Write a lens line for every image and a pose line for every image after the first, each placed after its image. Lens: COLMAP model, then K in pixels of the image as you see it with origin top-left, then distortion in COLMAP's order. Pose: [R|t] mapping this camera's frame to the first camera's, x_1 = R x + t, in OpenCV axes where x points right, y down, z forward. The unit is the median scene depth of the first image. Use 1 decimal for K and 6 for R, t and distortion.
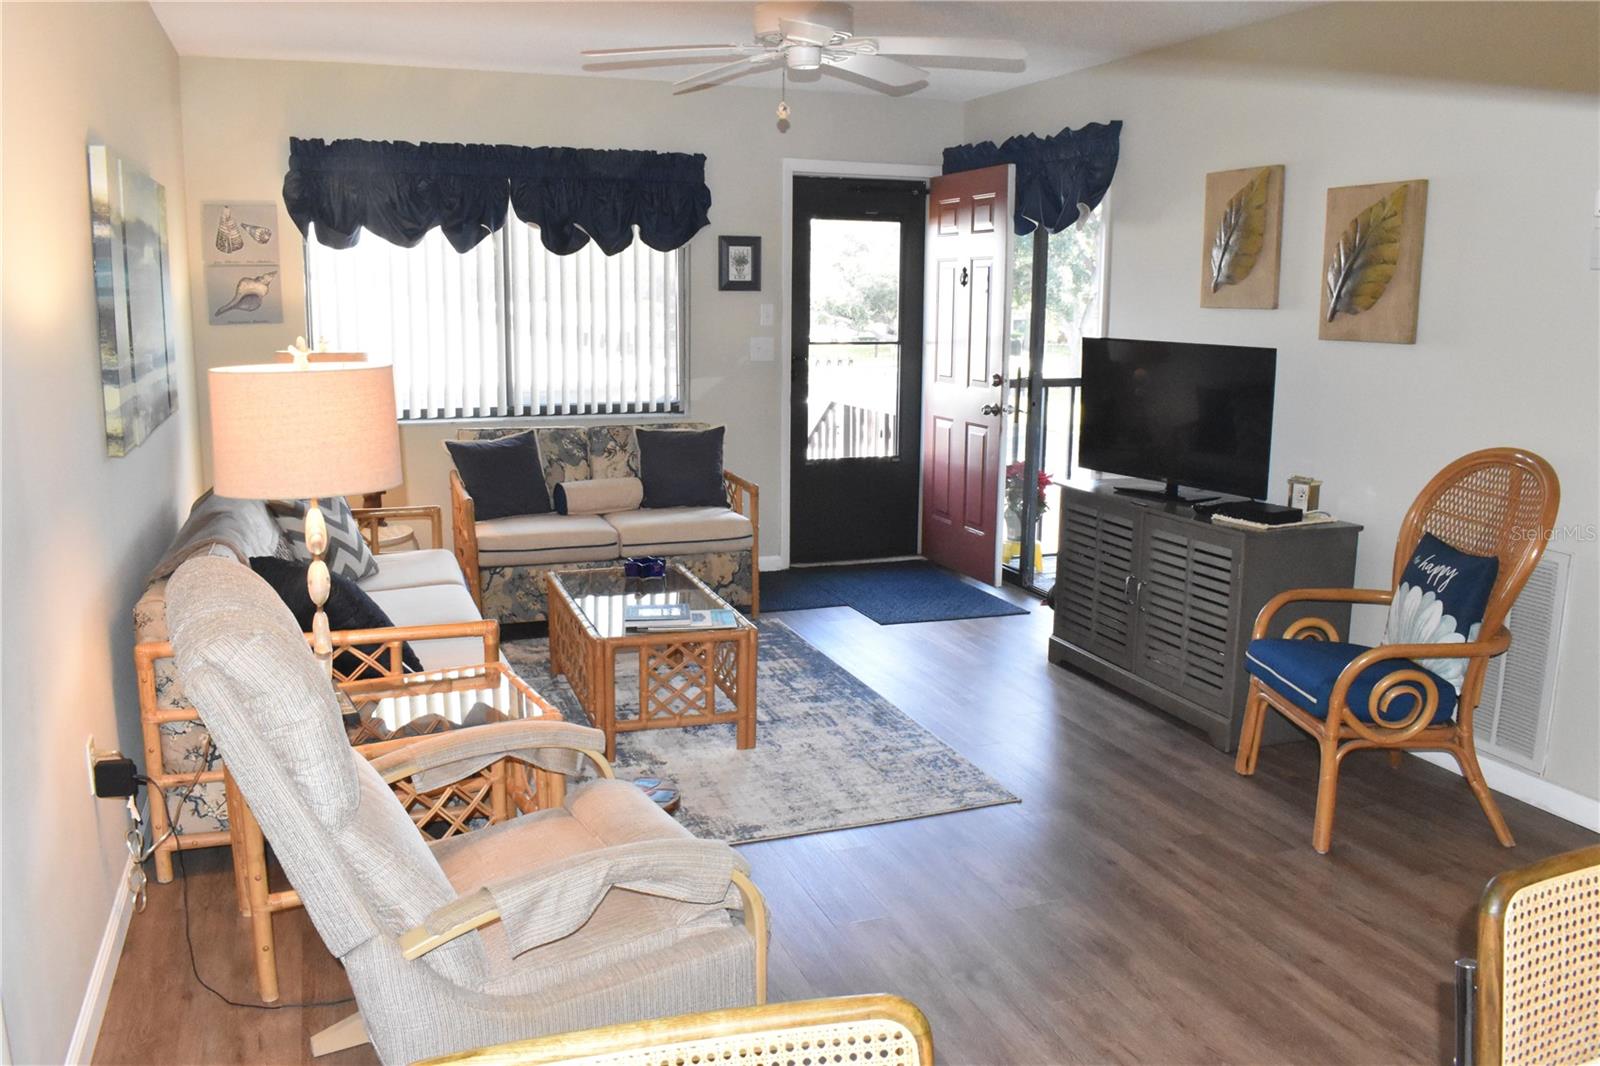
lens RADIAL K [[1250.8, 0, 800.0], [0, 1250.8, 533.0], [0, 0, 1]] dist [-0.091557, 0.003644]
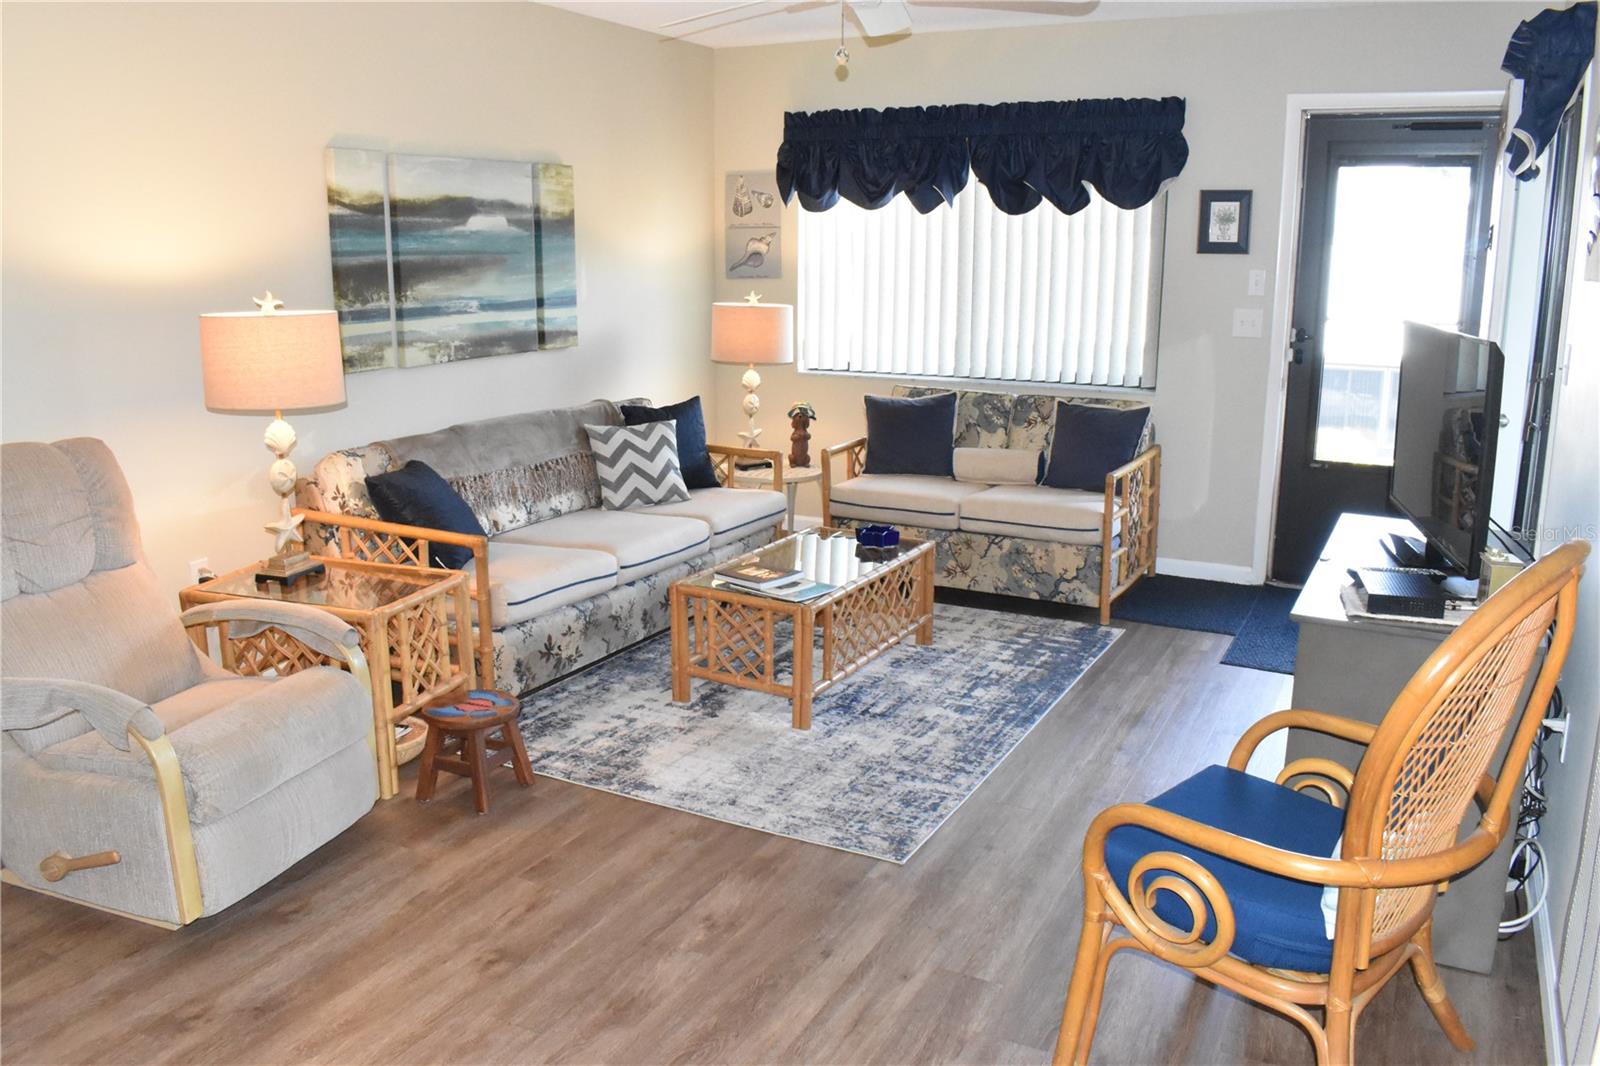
lens RADIAL K [[1250.8, 0, 800.0], [0, 1250.8, 533.0], [0, 0, 1]] dist [-0.091557, 0.003644]
pose [[0.666271, 0.159494, -0.728453, 0.460201], [-0.137794, 0.986369, 0.089933, -0.045765], [0.732868, 0.040457, 0.679167, 0.244381]]
